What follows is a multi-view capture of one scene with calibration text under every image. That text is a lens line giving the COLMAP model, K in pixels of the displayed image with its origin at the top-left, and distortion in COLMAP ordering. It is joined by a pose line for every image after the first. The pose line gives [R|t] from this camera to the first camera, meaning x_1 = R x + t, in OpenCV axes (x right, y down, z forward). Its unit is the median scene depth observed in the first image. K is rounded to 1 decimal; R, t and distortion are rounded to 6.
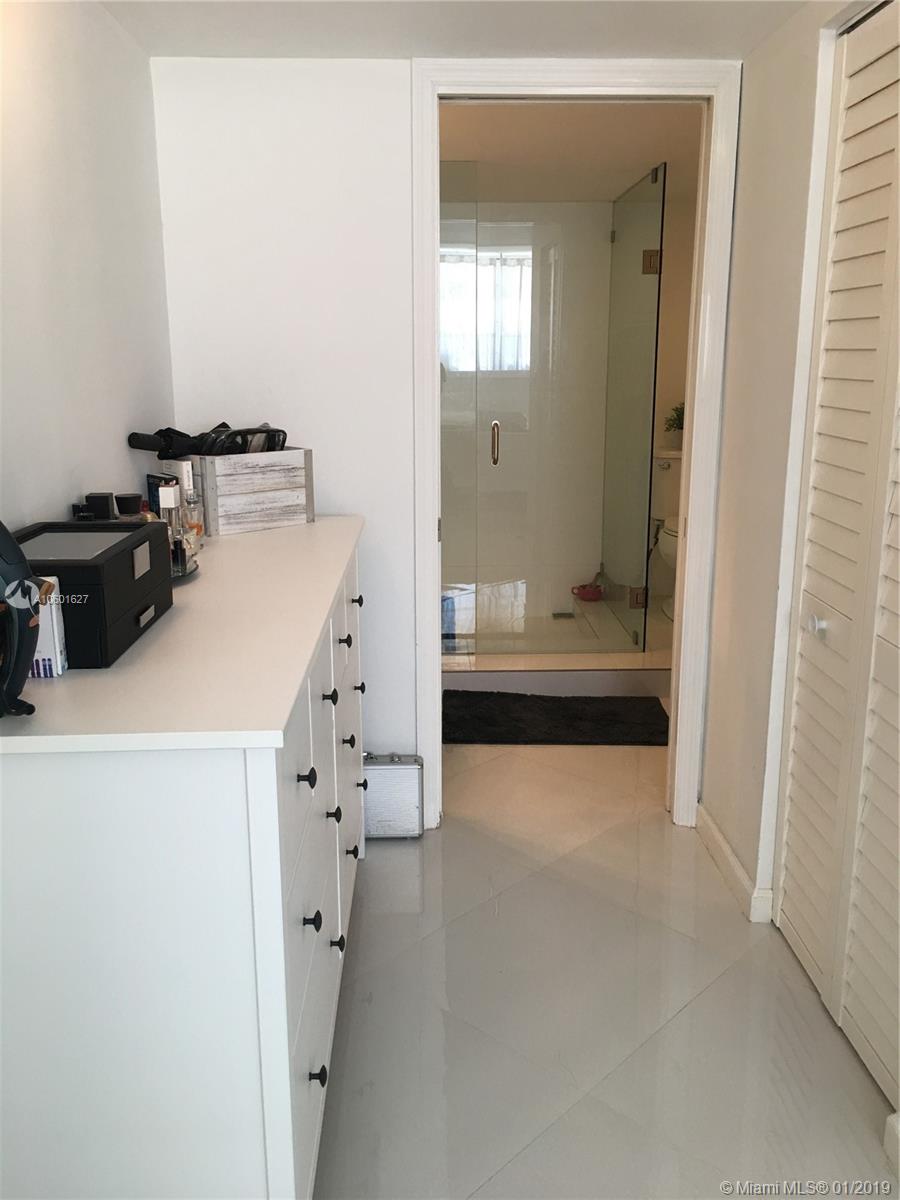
lens RADIAL K [[1028.5, 0, 450.0], [0, 1028.5, 600.0], [0, 0, 1]] dist [0.056871, -0.001670]
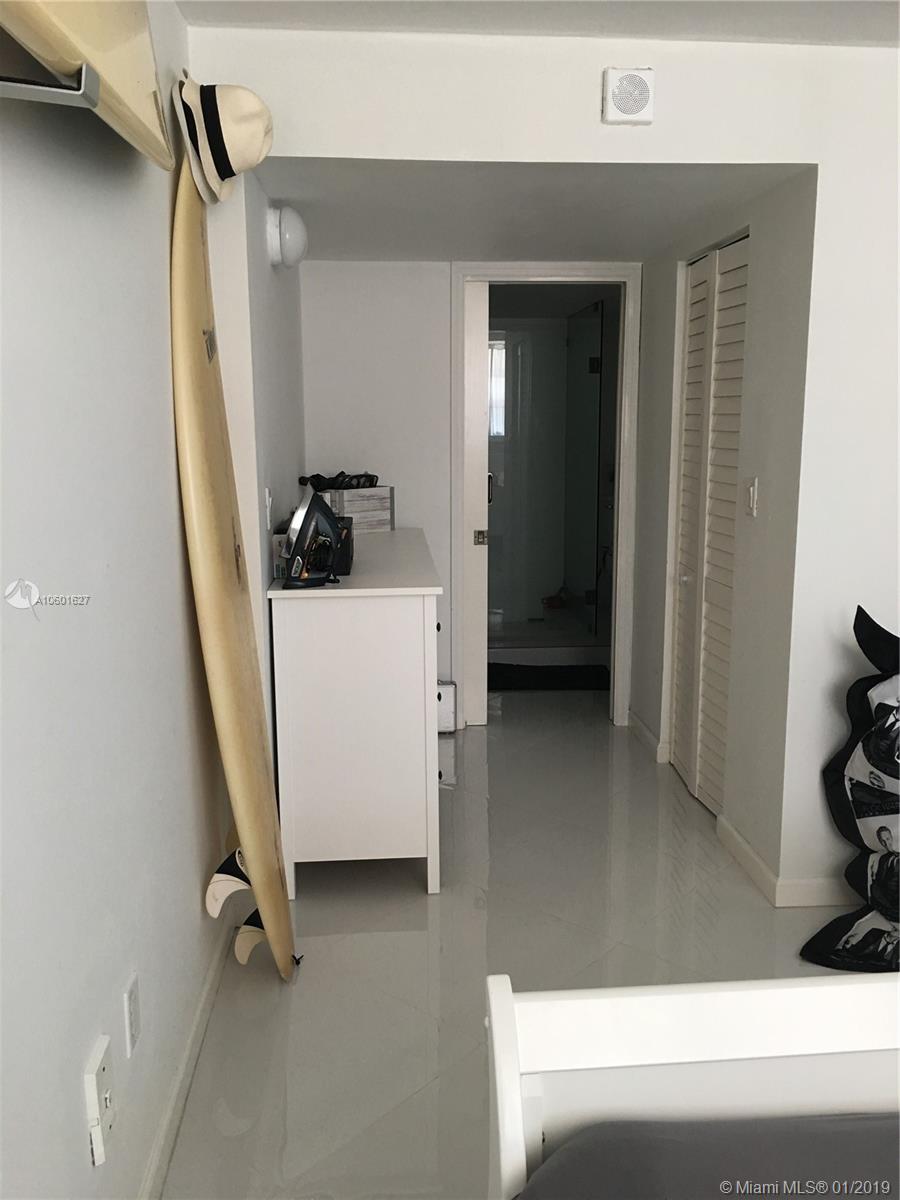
lens RADIAL K [[1028.5, 0, 450.0], [0, 1028.5, 600.0], [0, 0, 1]] dist [0.056871, -0.001670]
pose [[0.999164, -0.007645, 0.040166, -0.111382], [0.010082, 0.998098, -0.060811, 0.140976], [-0.039625, 0.061165, 0.997341, -0.666074]]
